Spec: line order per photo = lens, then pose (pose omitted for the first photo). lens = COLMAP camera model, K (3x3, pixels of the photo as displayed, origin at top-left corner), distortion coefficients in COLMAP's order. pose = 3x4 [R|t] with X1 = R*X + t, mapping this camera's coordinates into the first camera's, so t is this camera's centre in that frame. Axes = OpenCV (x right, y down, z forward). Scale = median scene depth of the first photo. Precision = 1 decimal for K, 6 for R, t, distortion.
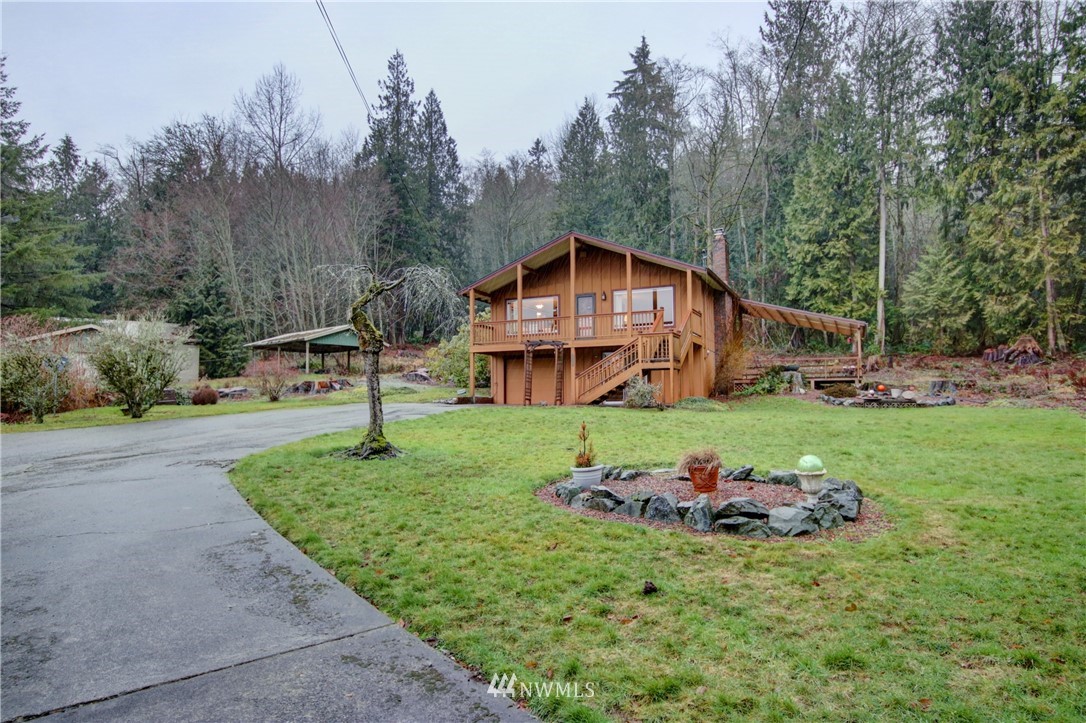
lens RADIAL K [[680.9, 0, 539.8], [0, 680.9, 371.9], [0, 0, 1]] dist [0.005361, -0.012892]
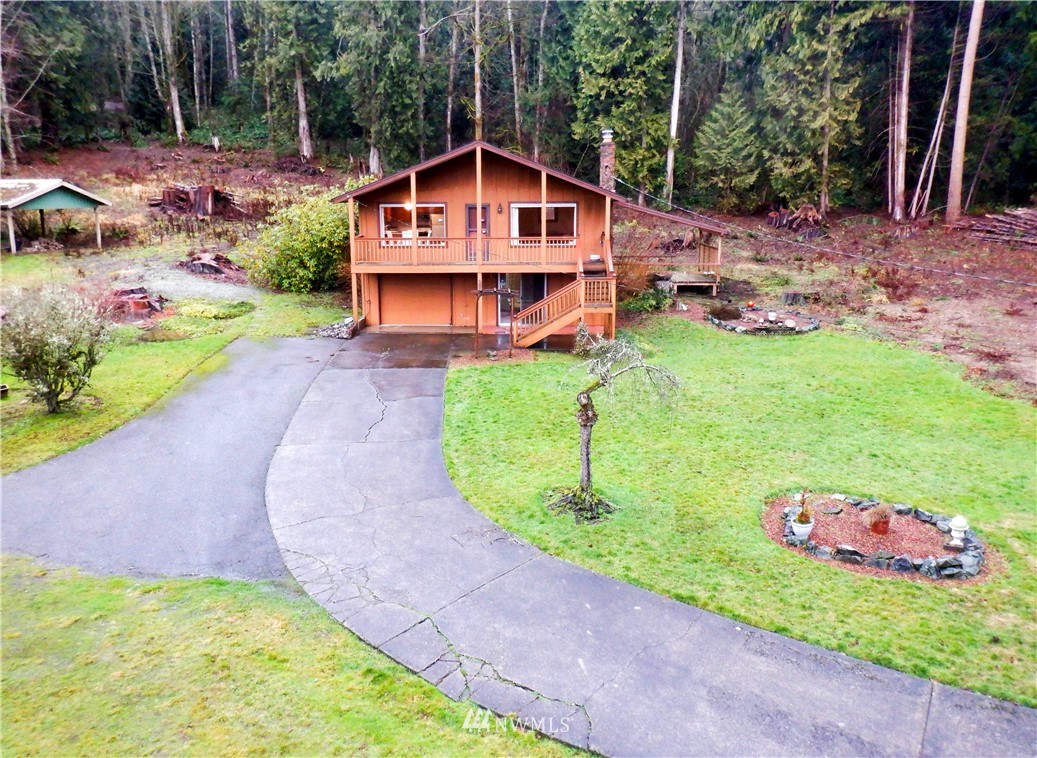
lens RADIAL K [[885.9, 0, 509.5], [0, 885.9, 376.3], [0, 0, 1]] dist [0.012223, -0.003799]
pose [[0.918060, -0.076678, 0.388955, -0.217811], [-0.024196, 0.968450, 0.248030, -0.109766], [-0.395702, -0.237118, 0.887240, -0.066452]]
